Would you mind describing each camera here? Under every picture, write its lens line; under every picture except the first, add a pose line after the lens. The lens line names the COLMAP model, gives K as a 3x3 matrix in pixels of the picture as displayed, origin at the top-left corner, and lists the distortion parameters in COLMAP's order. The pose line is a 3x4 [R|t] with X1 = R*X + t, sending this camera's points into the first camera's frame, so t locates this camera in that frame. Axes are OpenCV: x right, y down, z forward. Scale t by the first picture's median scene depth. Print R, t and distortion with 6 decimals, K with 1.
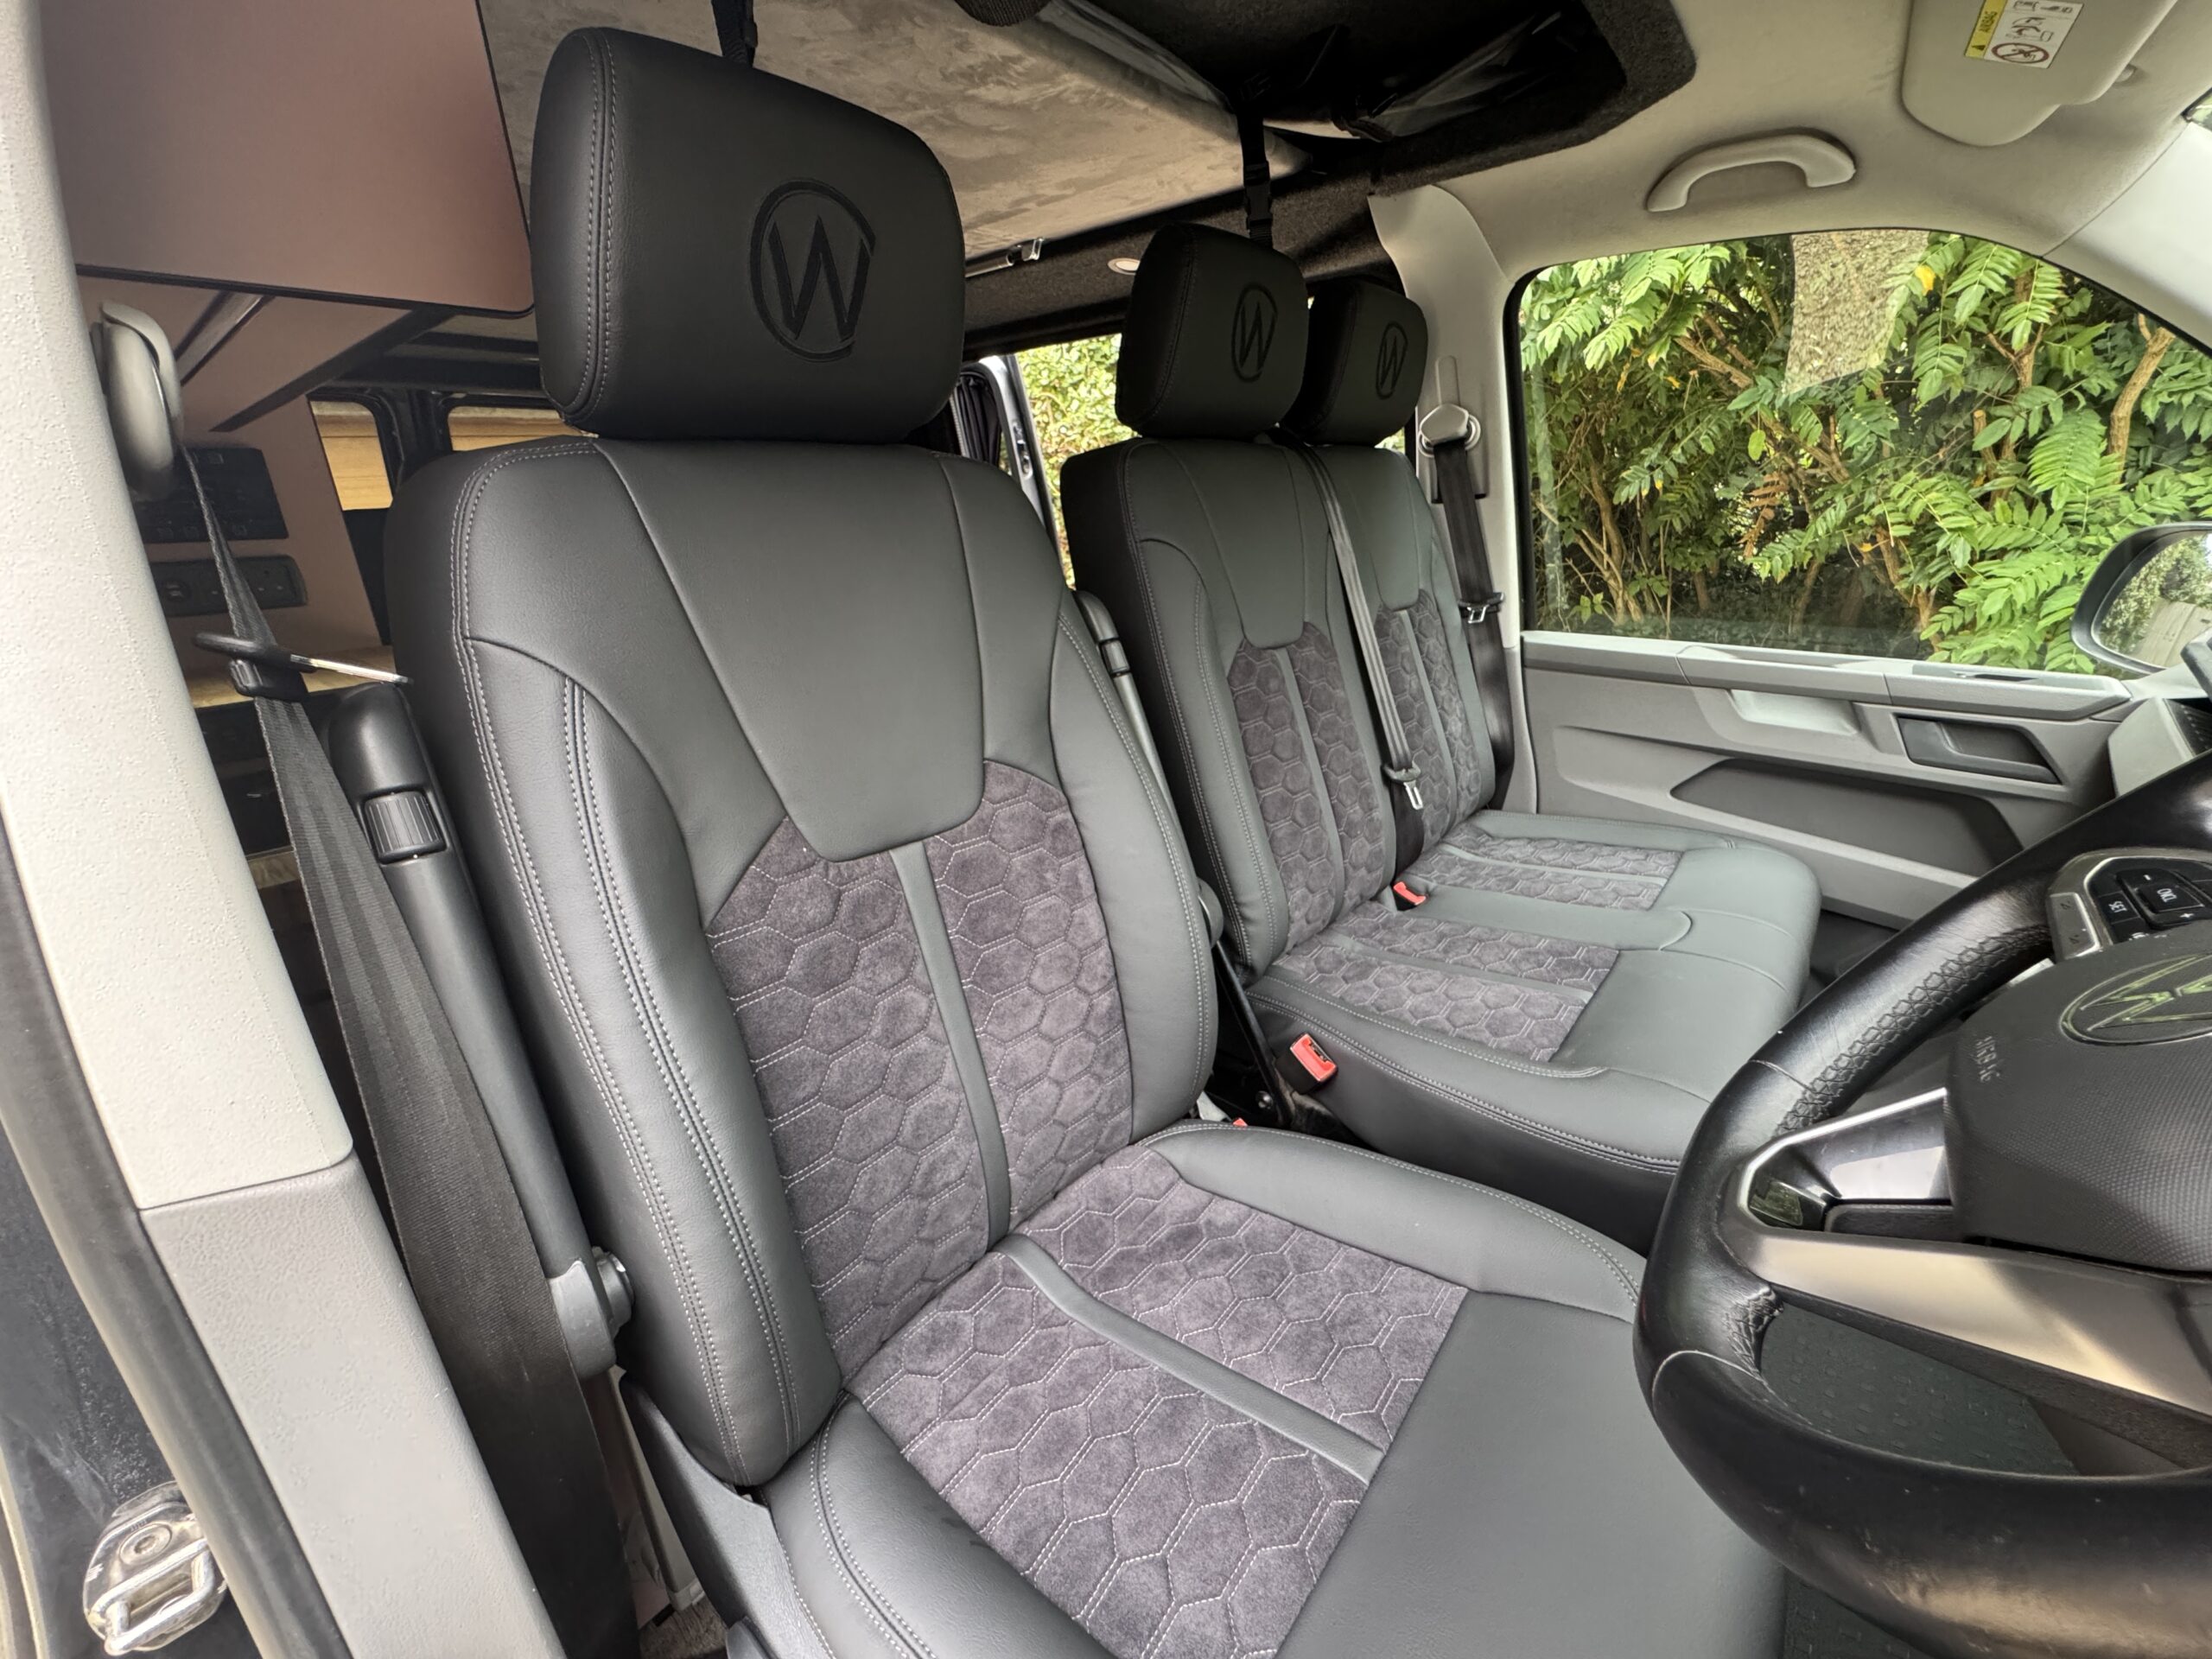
lens RADIAL K [[888.0, 0, 1106.5], [0, 888.0, 828.4], [0, 0, 1]] dist [-0.001417, -0.000130]
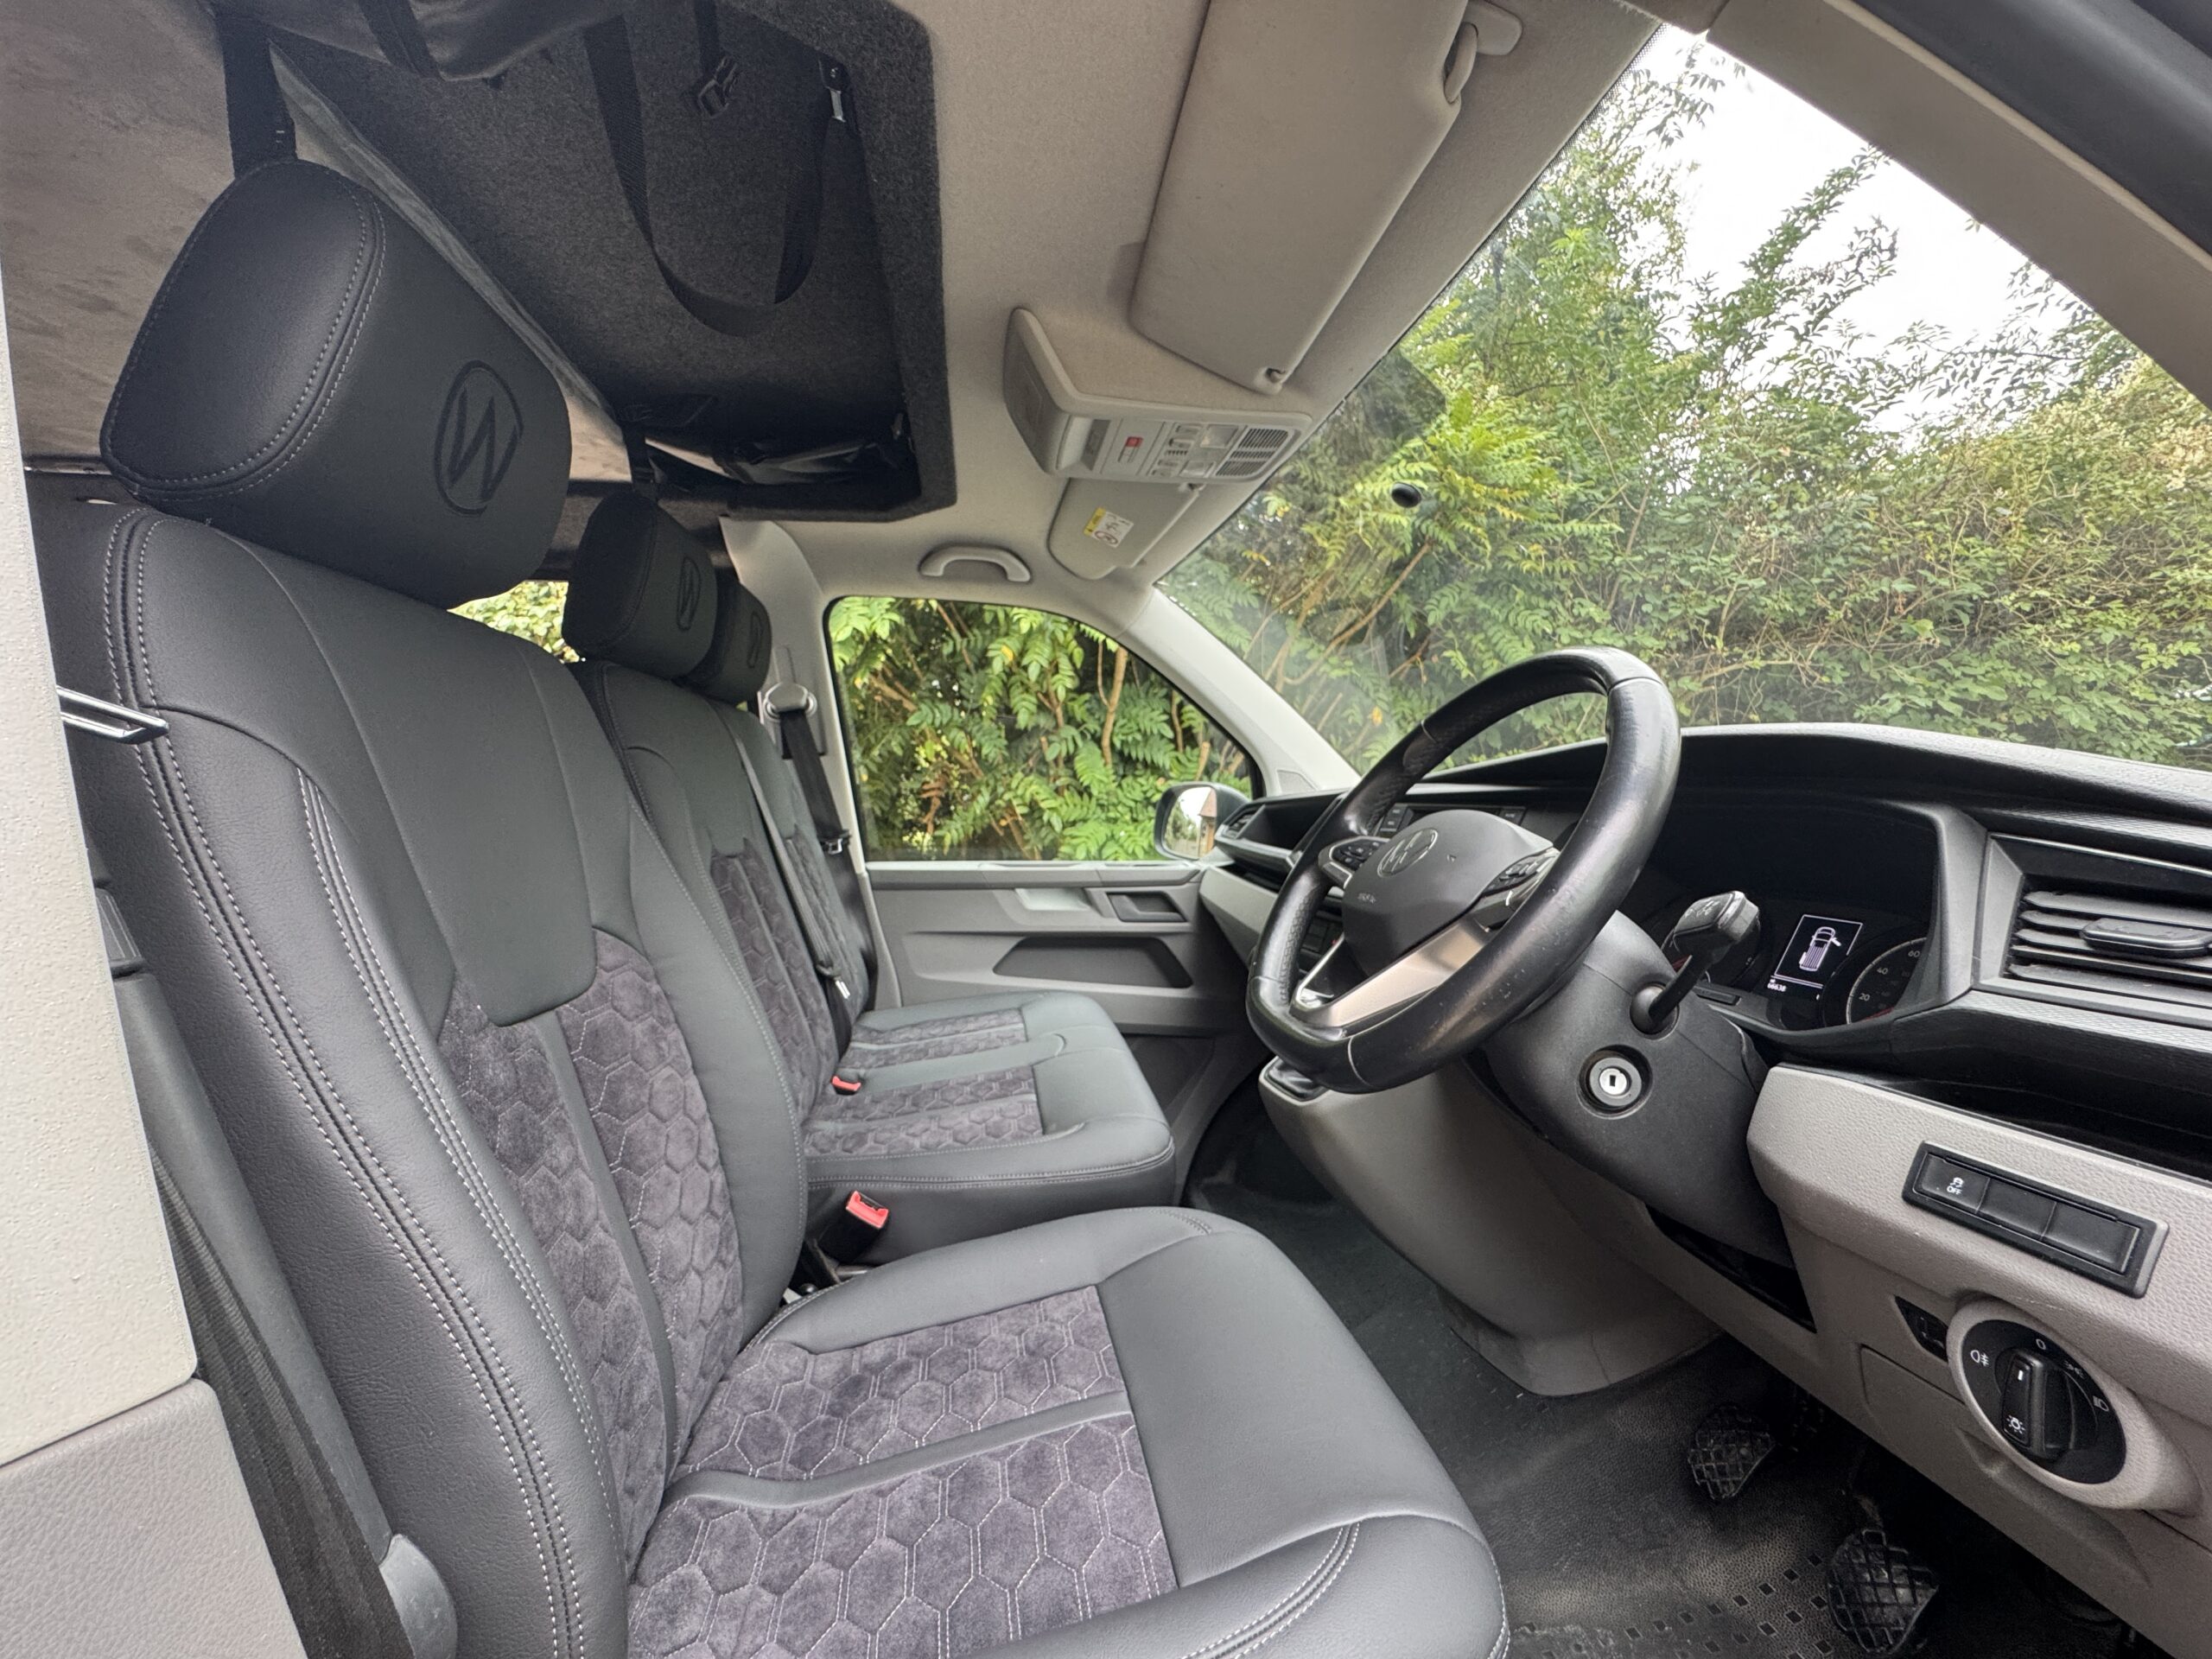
lens RADIAL K [[888.0, 0, 1105.2], [0, 888.0, 828.5], [0, 0, 1]] dist [-0.001417, -0.000130]
pose [[0.656918, -0.005324, 0.753943, -0.277288], [0.251429, 0.944282, -0.212404, 0.091803], [-0.710804, 0.329096, 0.621654, -0.007149]]
